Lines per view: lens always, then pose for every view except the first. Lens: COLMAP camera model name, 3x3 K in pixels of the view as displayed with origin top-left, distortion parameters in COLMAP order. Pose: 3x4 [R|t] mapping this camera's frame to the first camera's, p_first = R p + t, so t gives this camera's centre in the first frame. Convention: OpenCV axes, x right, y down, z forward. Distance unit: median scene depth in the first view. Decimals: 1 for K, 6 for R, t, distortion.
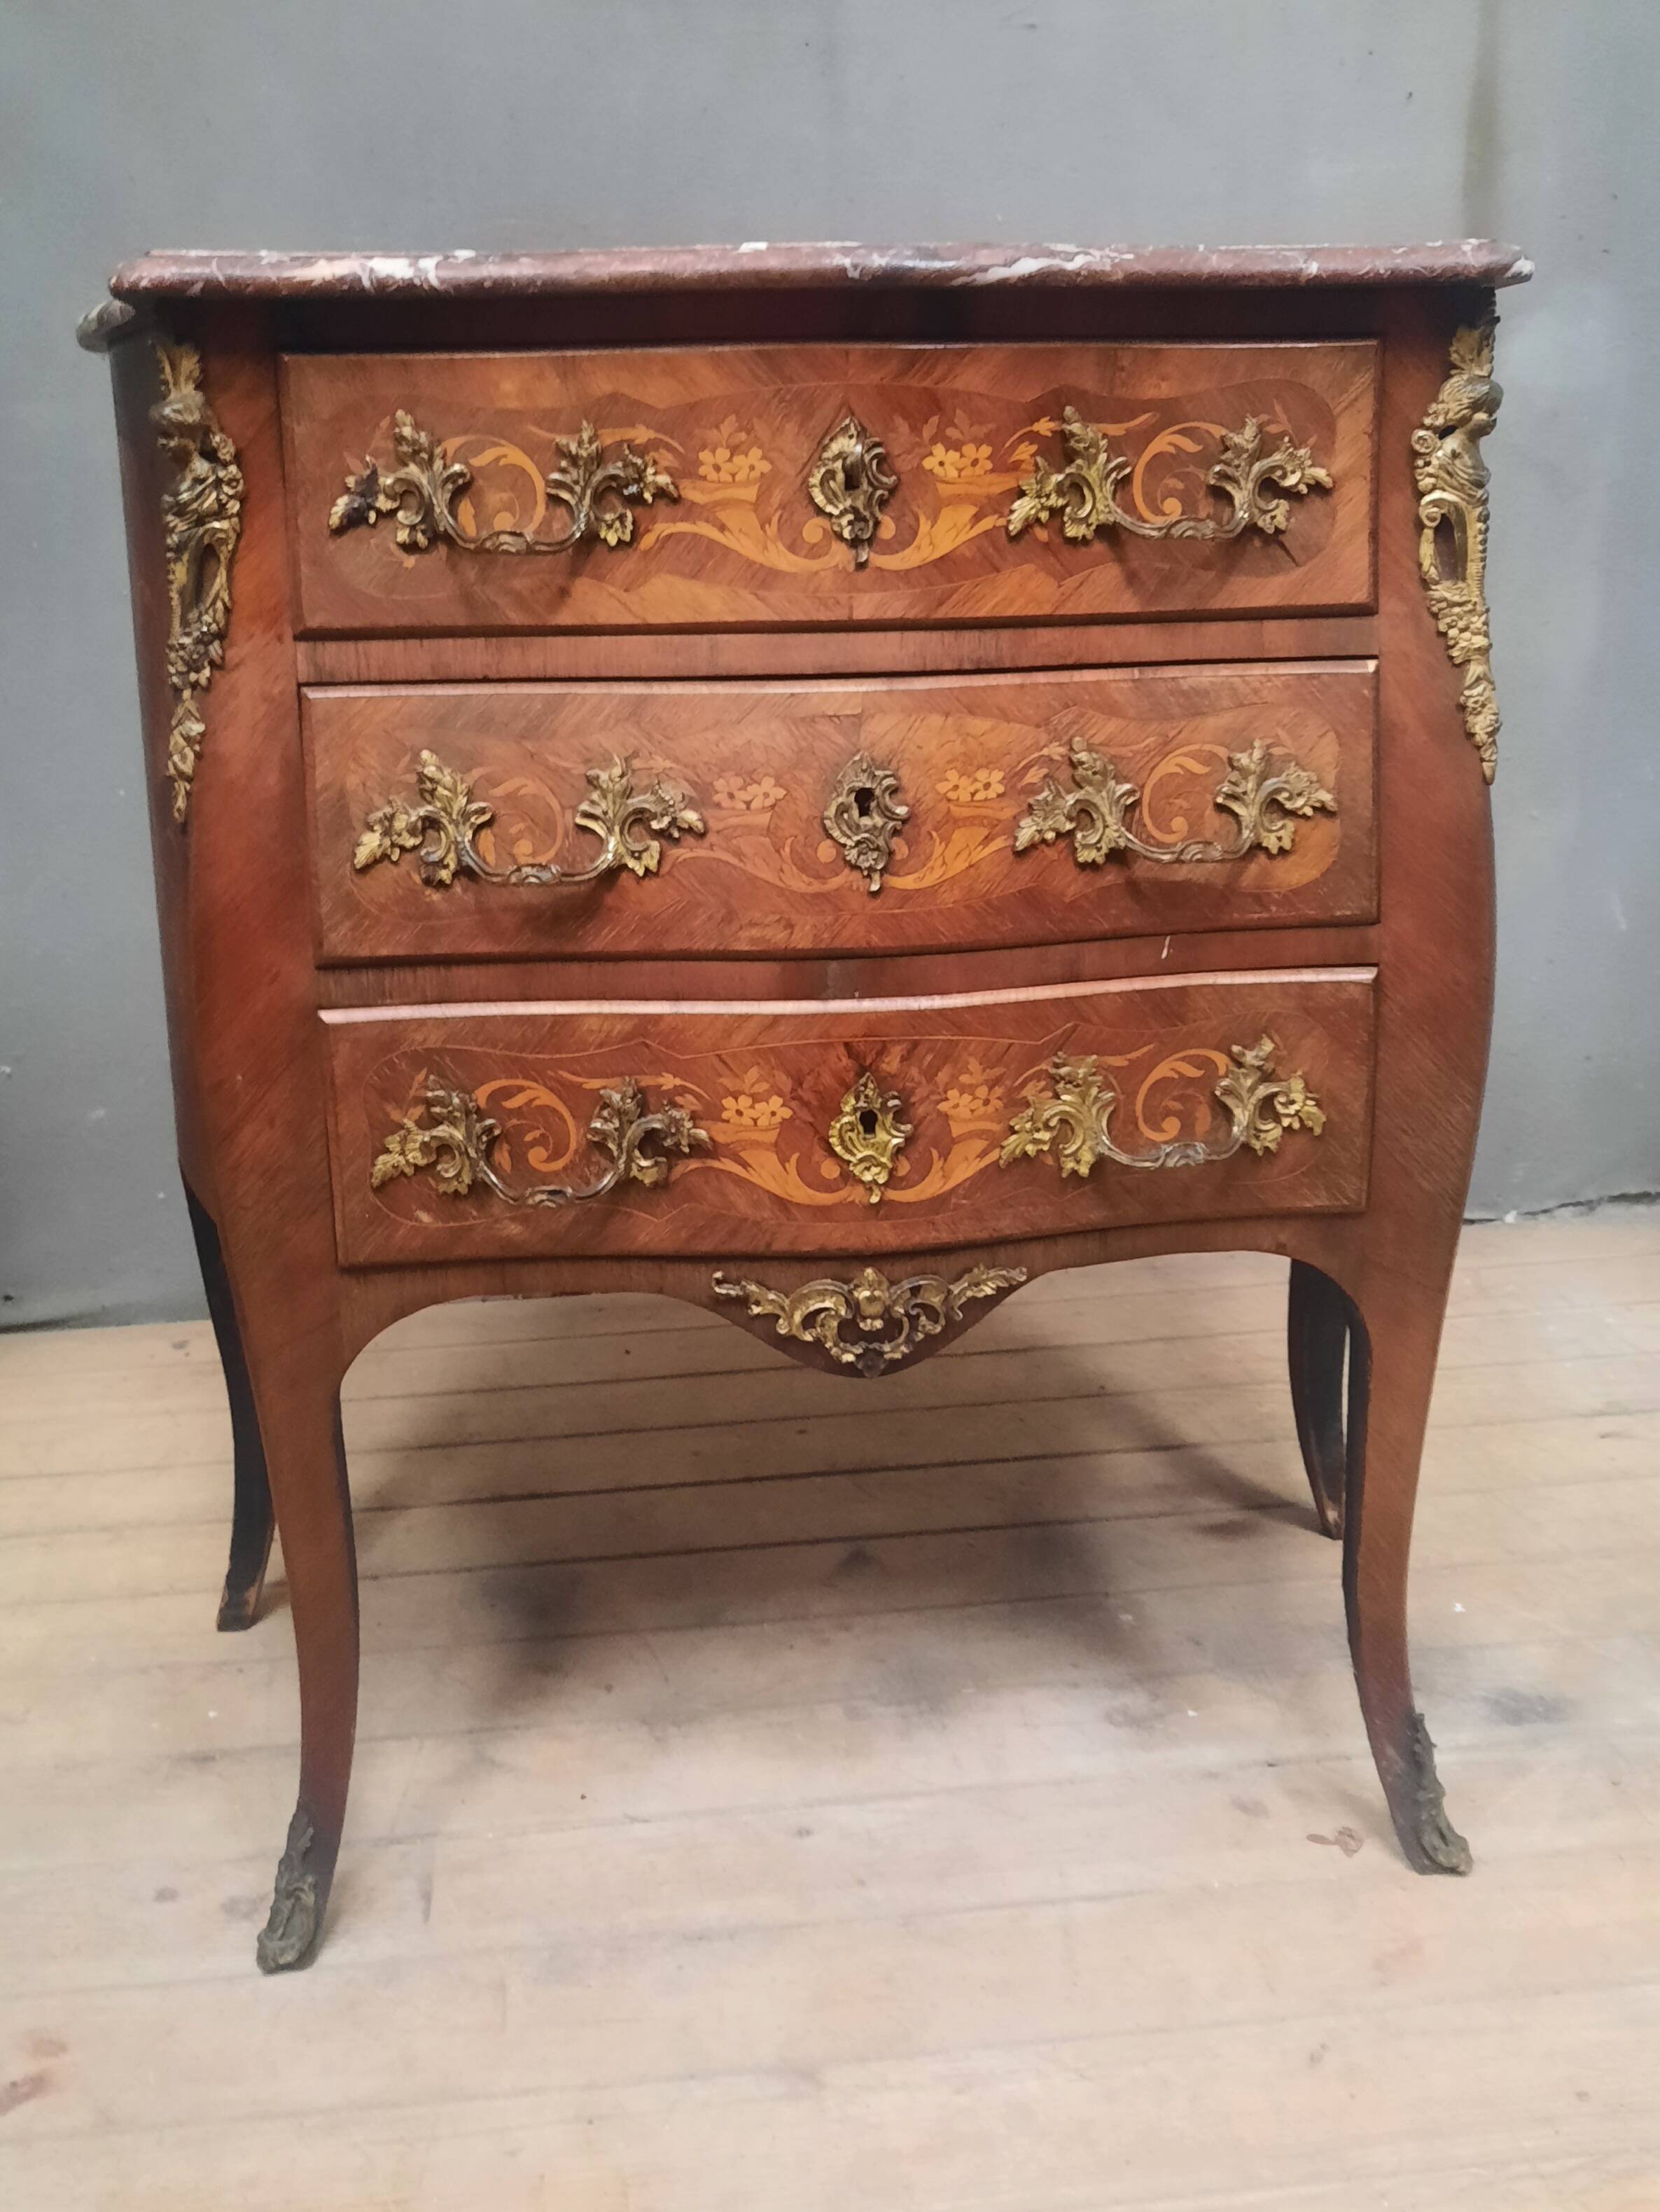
lens RADIAL K [[1974.5, 0, 830.0], [0, 1974.5, 915.0], [0, 0, 1]] dist [0.056754, -0.072076]
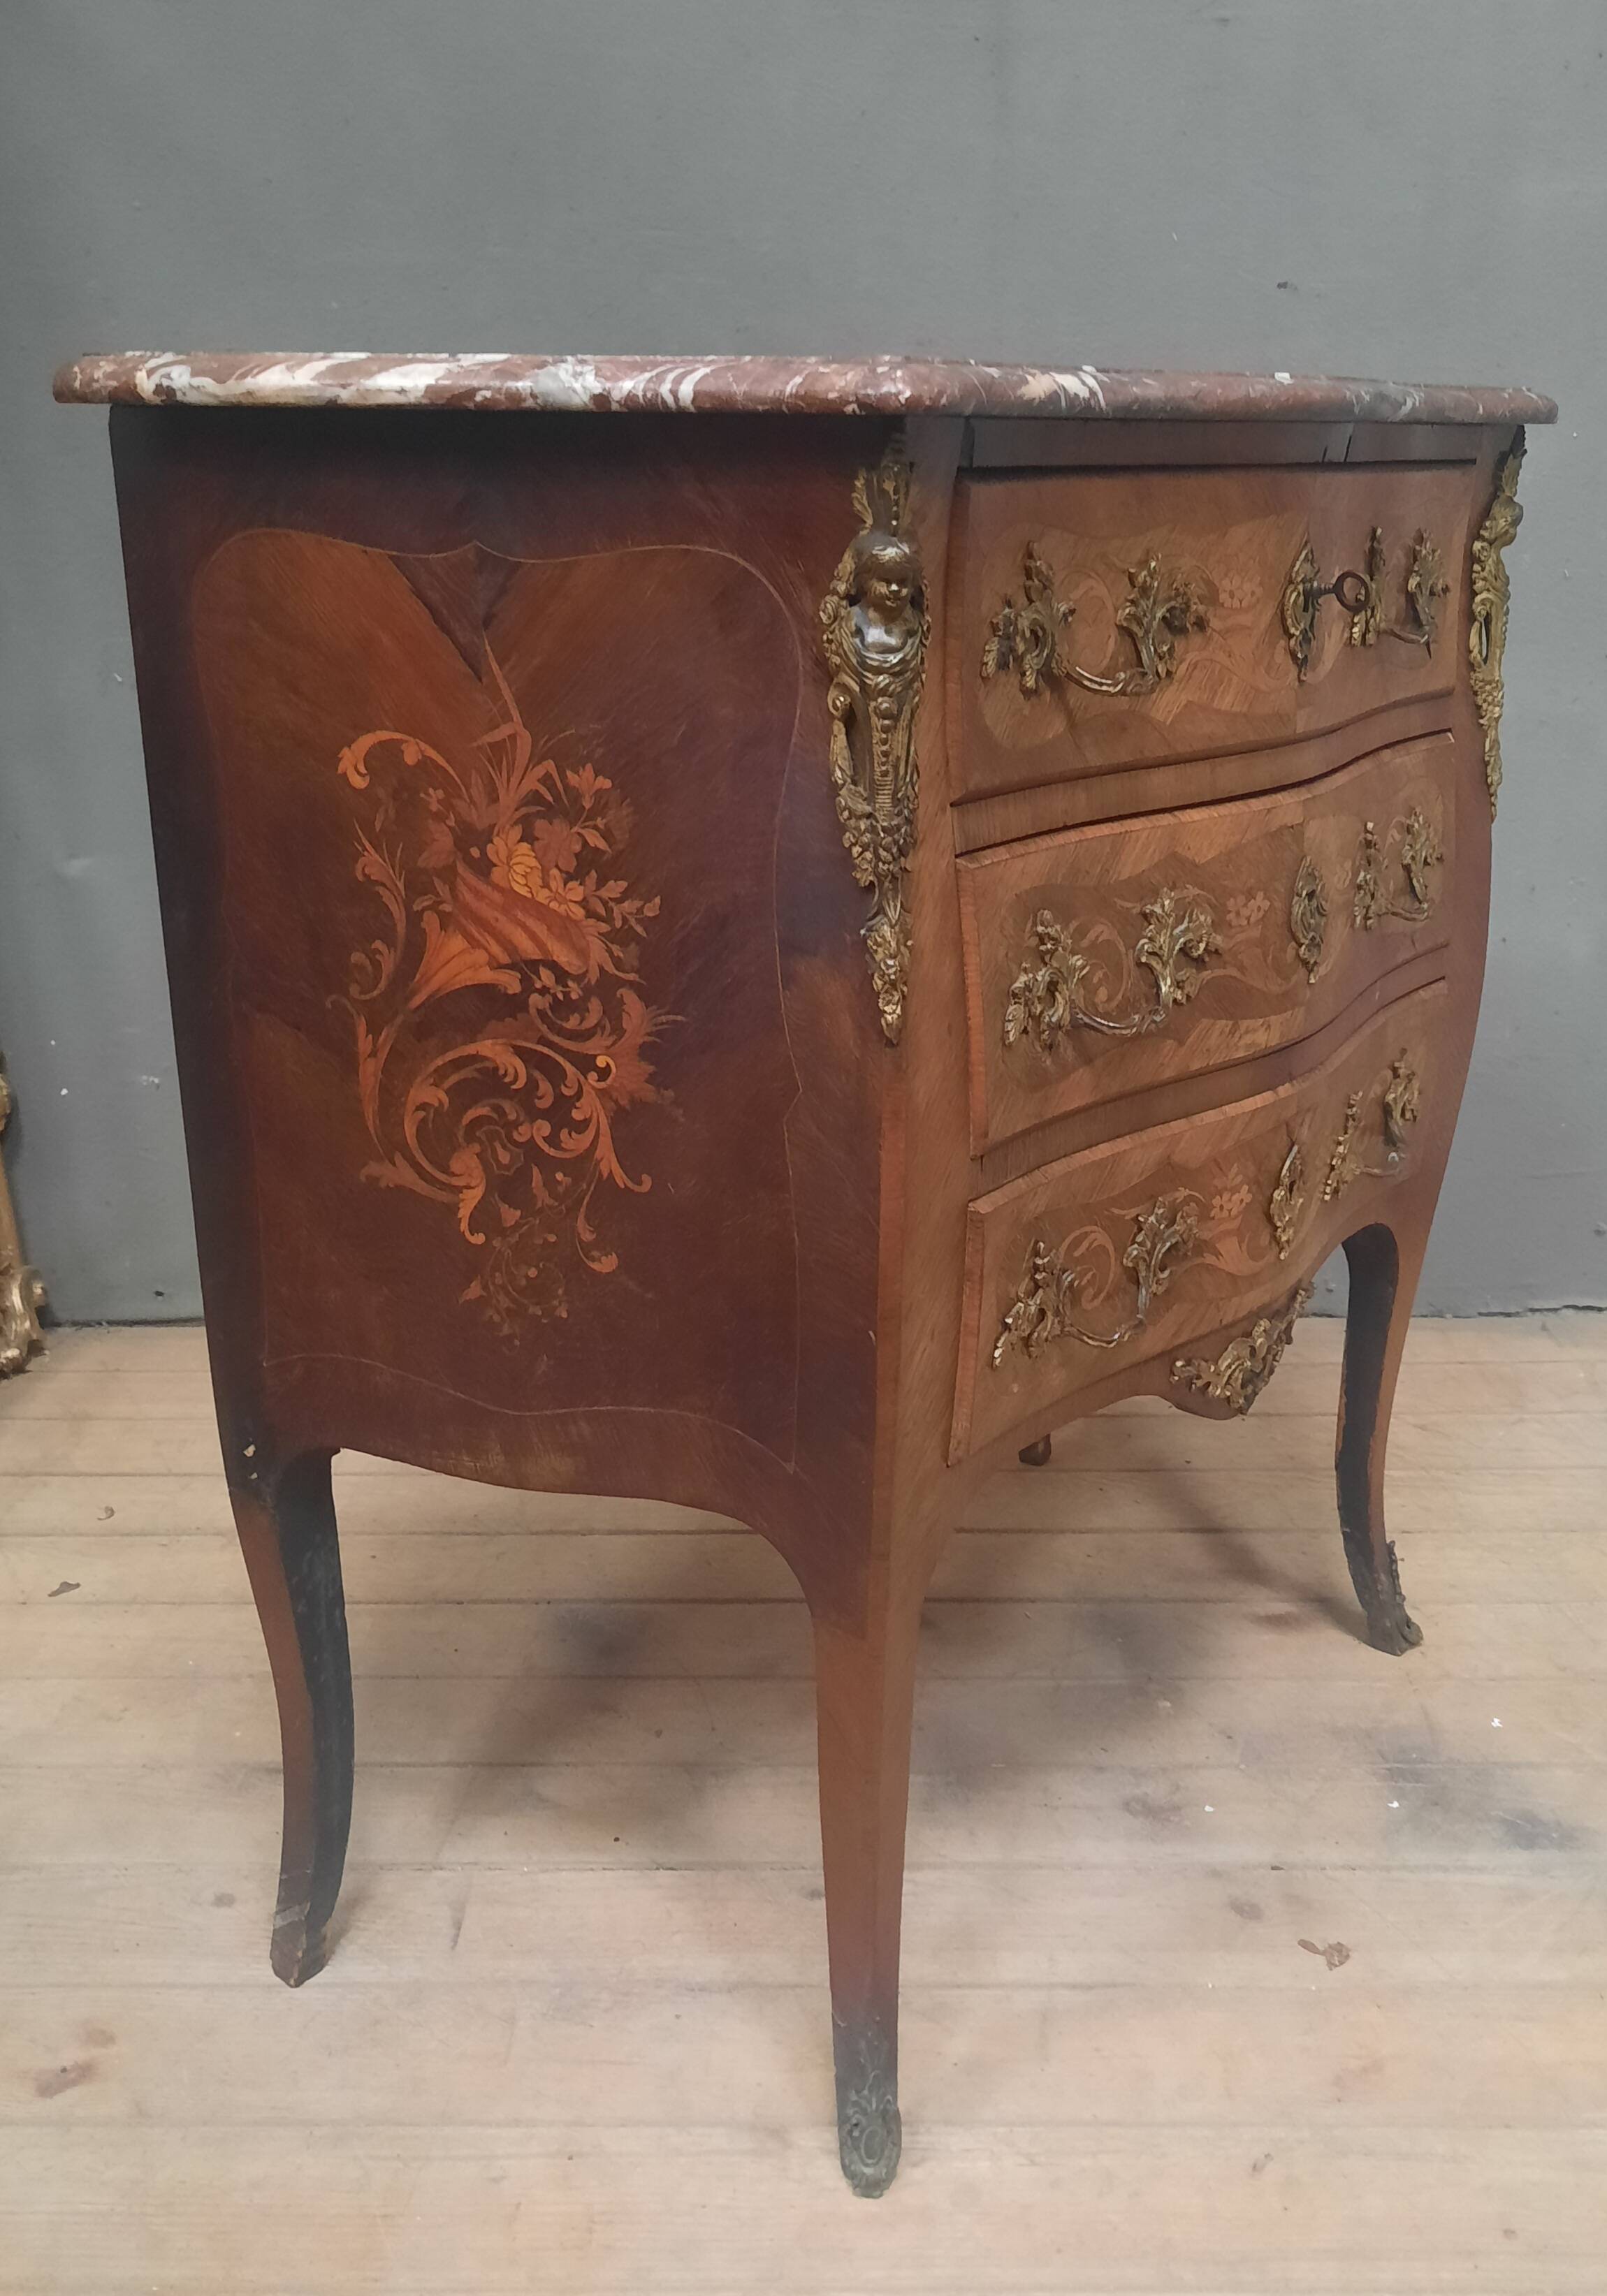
lens RADIAL K [[1982.0, 0, 803.5], [0, 1982.0, 1148.0], [0, 0, 1]] dist [0.074982, -0.149110]
pose [[0.714646, -0.212426, 0.666451, -0.923778], [0.122995, 0.976088, 0.179230, -0.153278], [-0.688588, -0.046116, 0.723685, 0.381462]]
